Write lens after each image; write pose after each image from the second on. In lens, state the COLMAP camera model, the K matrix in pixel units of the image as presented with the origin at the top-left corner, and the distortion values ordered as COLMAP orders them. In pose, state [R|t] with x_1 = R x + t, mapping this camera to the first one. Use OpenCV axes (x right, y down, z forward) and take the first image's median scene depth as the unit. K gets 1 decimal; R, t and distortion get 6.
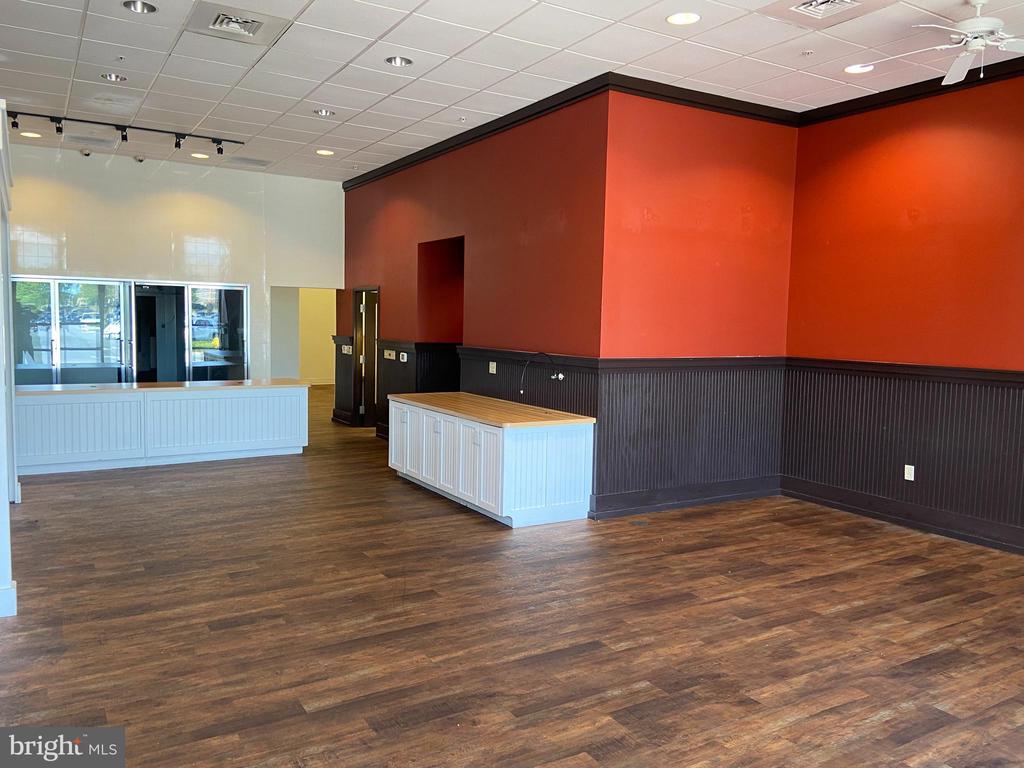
lens RADIAL K [[787.9, 0, 515.9], [0, 787.9, 375.1], [0, 0, 1]] dist [0.101868, -0.116523]
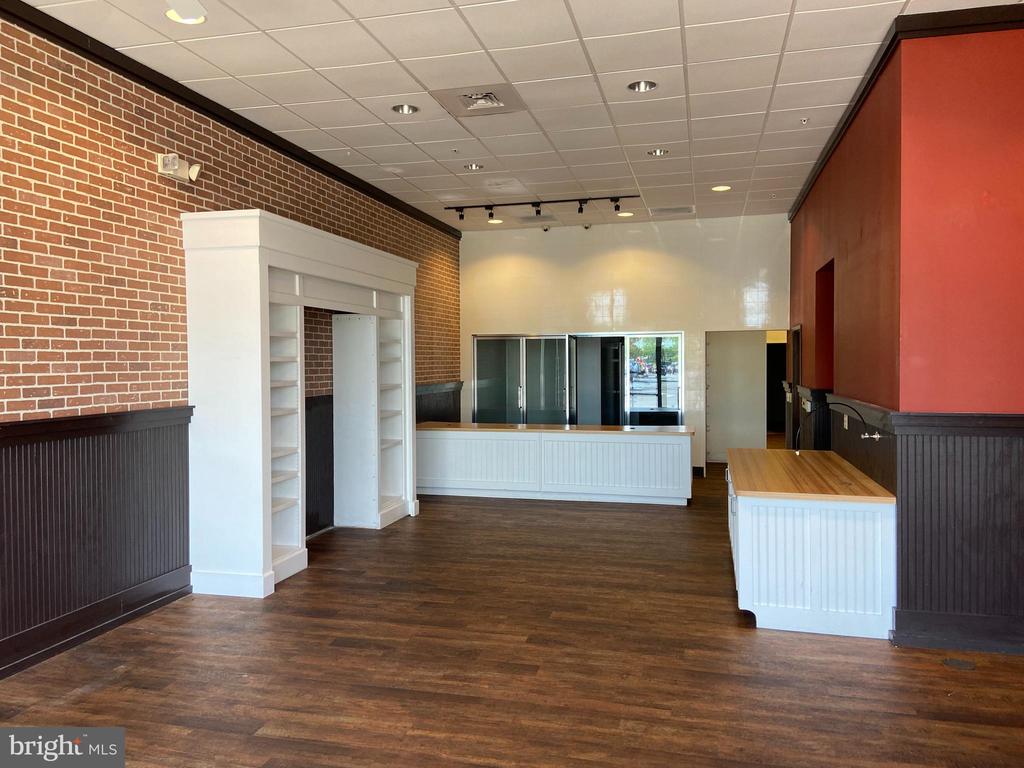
lens RADIAL K [[787.9, 0, 487.3], [0, 787.9, 373.4], [0, 0, 1]] dist [0.101868, -0.116523]
pose [[0.681374, -0.011830, -0.731840, 0.456041], [-0.032695, 0.998379, -0.046578, -0.013011], [0.731205, 0.055664, 0.679883, 0.290058]]
